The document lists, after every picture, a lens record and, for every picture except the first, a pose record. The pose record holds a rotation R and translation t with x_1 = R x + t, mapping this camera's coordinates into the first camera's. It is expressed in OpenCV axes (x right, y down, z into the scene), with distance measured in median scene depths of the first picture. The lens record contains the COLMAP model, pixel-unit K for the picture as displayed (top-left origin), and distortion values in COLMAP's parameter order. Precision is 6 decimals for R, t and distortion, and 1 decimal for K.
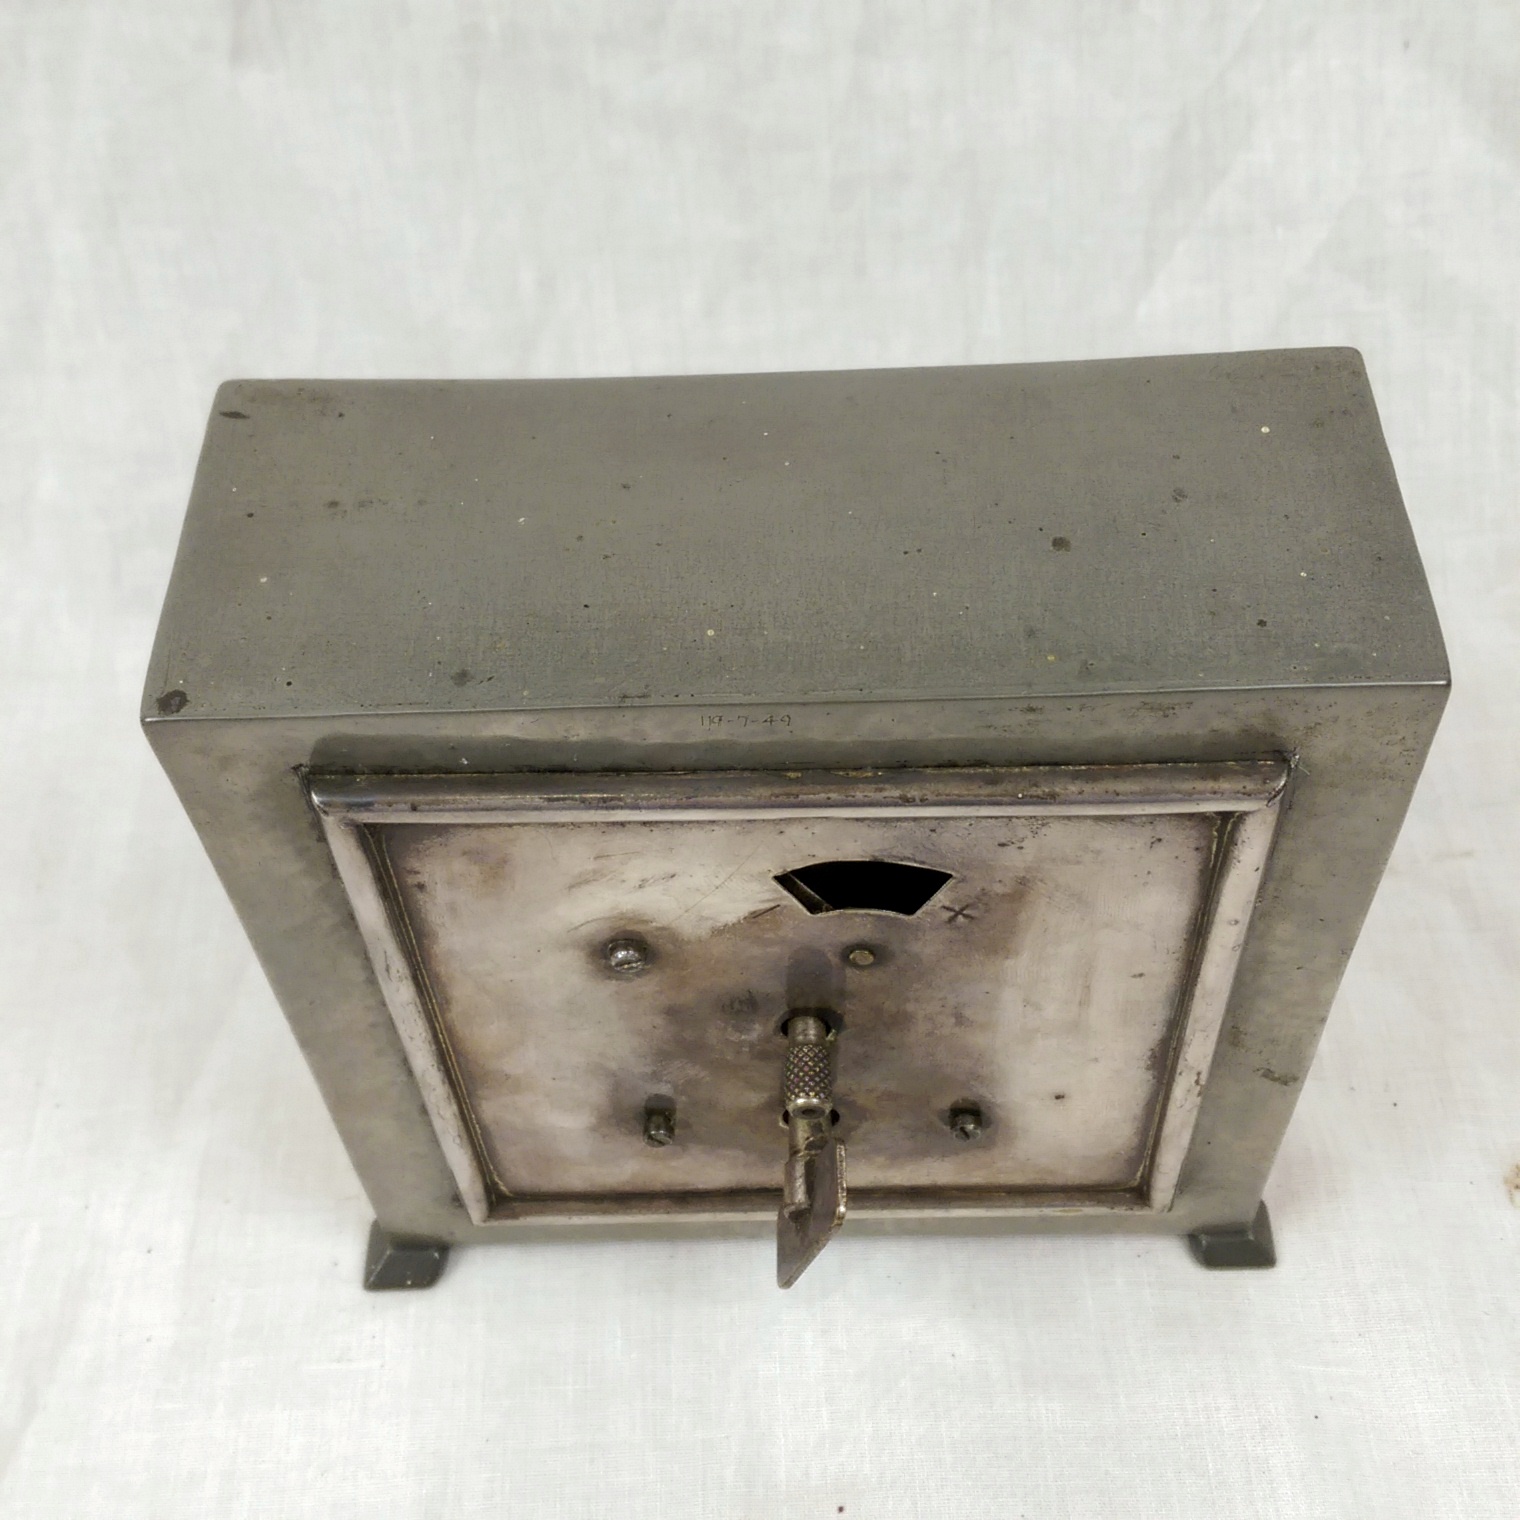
lens RADIAL K [[1947.6, 0, 760.0], [0, 1947.6, 760.0], [0, 0, 1]] dist [0.127535, -0.288535]
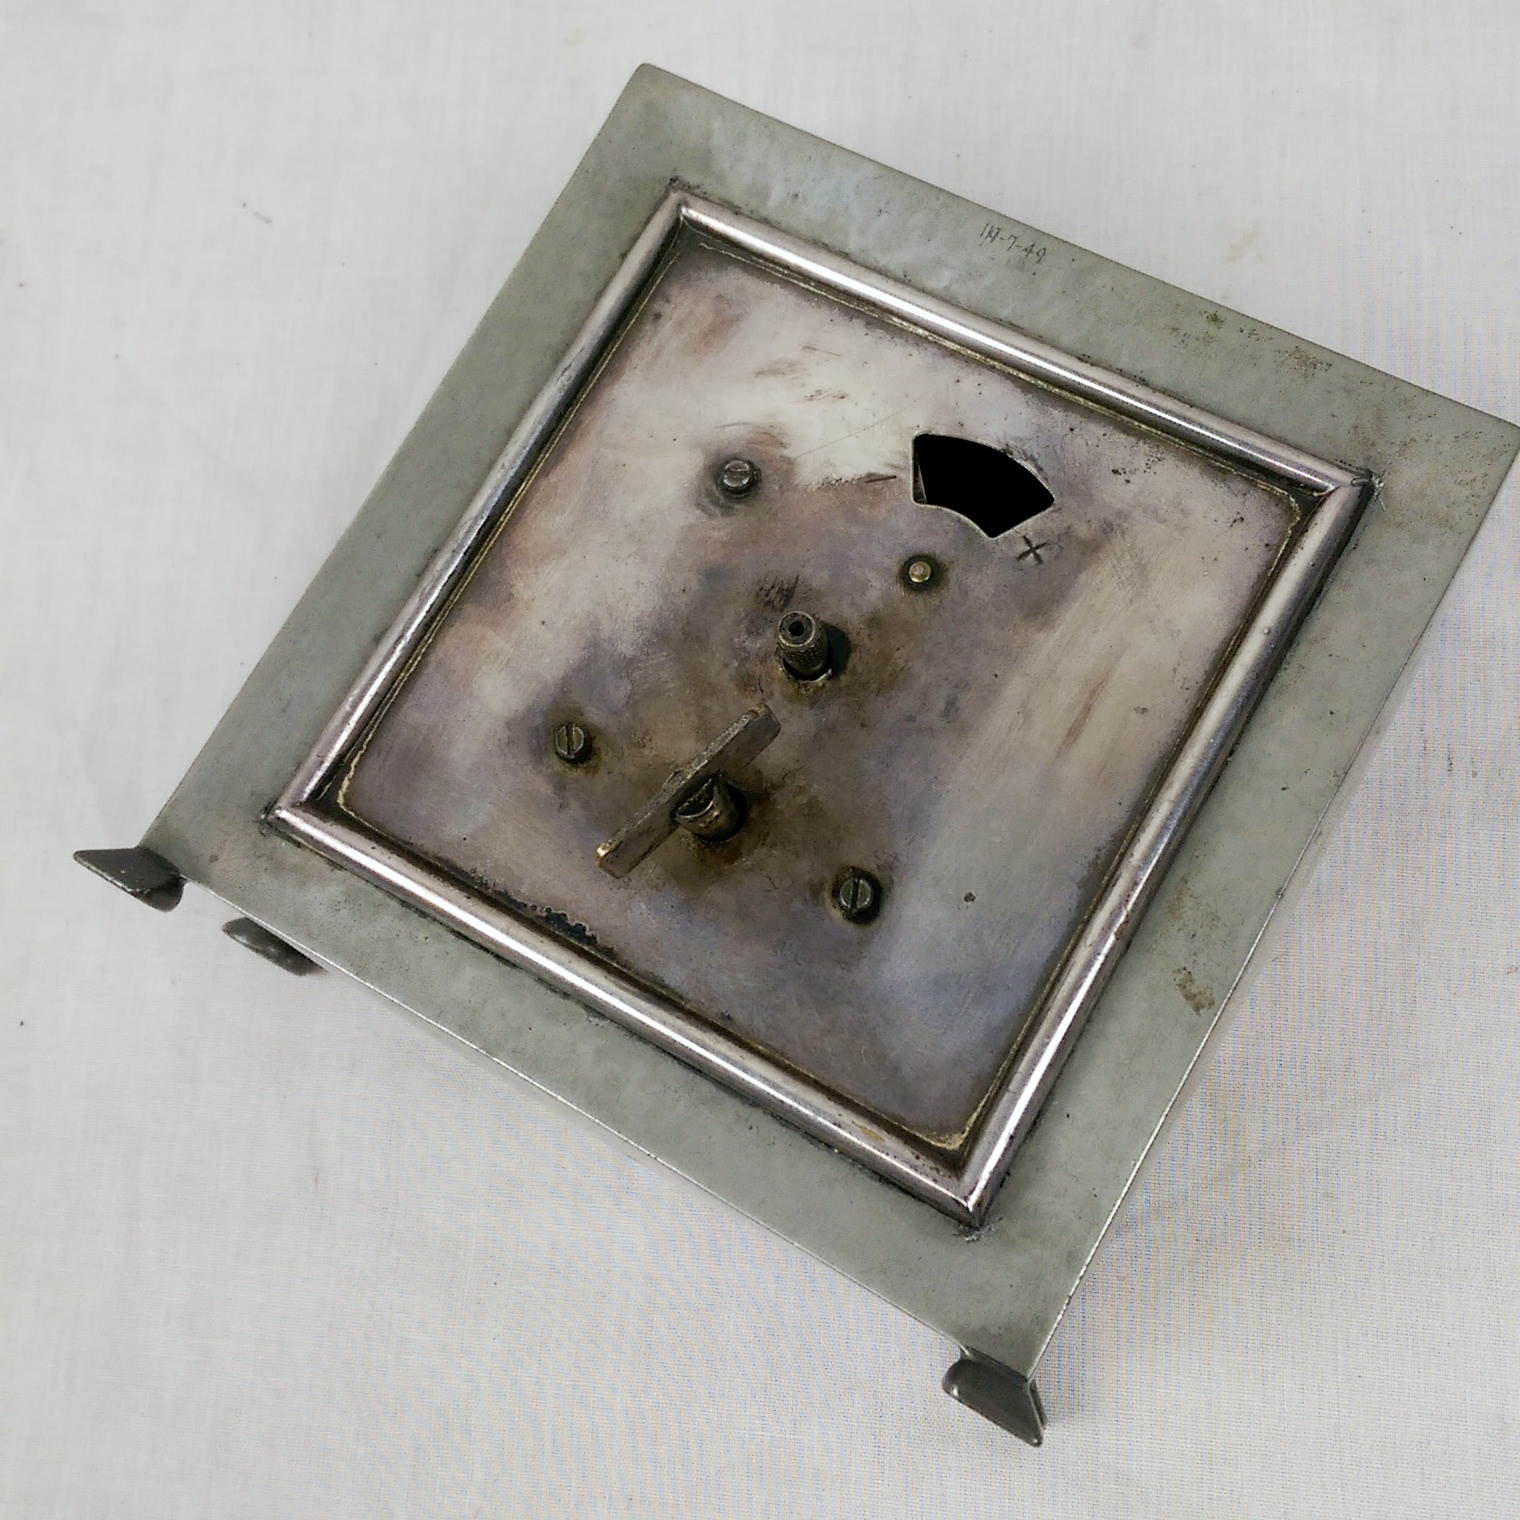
lens RADIAL K [[1947.6, 0, 760.0], [0, 1947.6, 760.0], [0, 0, 1]] dist [0.127535, -0.288535]
pose [[0.831574, 0.483249, -0.273778, 0.332006], [-0.442231, 0.277864, -0.852774, 1.115472], [-0.336029, 0.830218, 0.444772, 0.660795]]
